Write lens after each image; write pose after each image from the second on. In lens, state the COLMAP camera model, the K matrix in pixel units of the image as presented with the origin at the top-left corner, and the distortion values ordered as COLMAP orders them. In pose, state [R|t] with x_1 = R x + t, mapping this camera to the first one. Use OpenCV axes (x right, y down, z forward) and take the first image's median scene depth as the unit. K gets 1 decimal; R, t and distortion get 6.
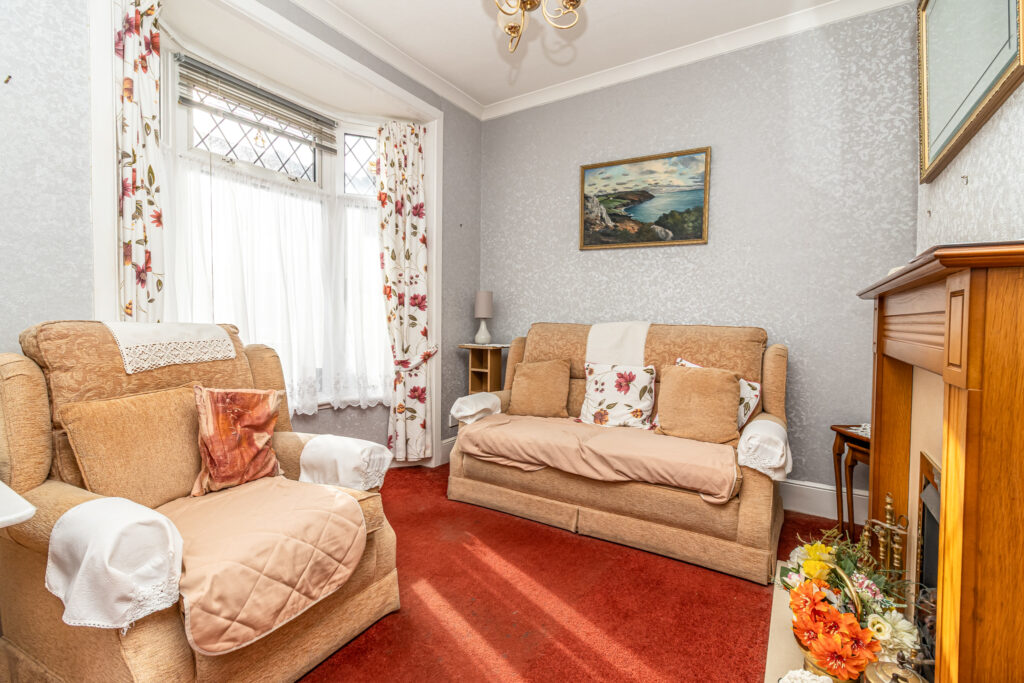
lens RADIAL K [[464.5, 0, 511.0], [0, 464.5, 335.5], [0, 0, 1]] dist [0.005254, -0.000263]
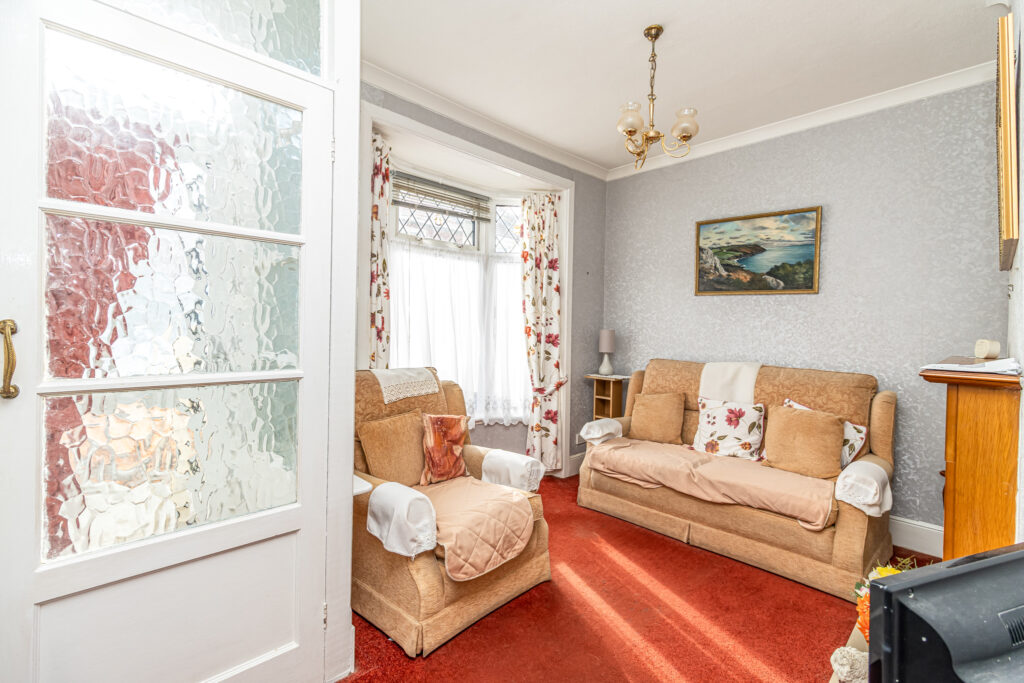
lens RADIAL K [[464.5, 0, 511.0], [0, 464.5, 335.5], [0, 0, 1]] dist [0.005254, -0.000263]
pose [[0.971018, 0.009351, -0.238822, -0.019630], [-0.014240, 0.999723, -0.018753, -0.077046], [0.238581, 0.021610, 0.970882, -0.264477]]
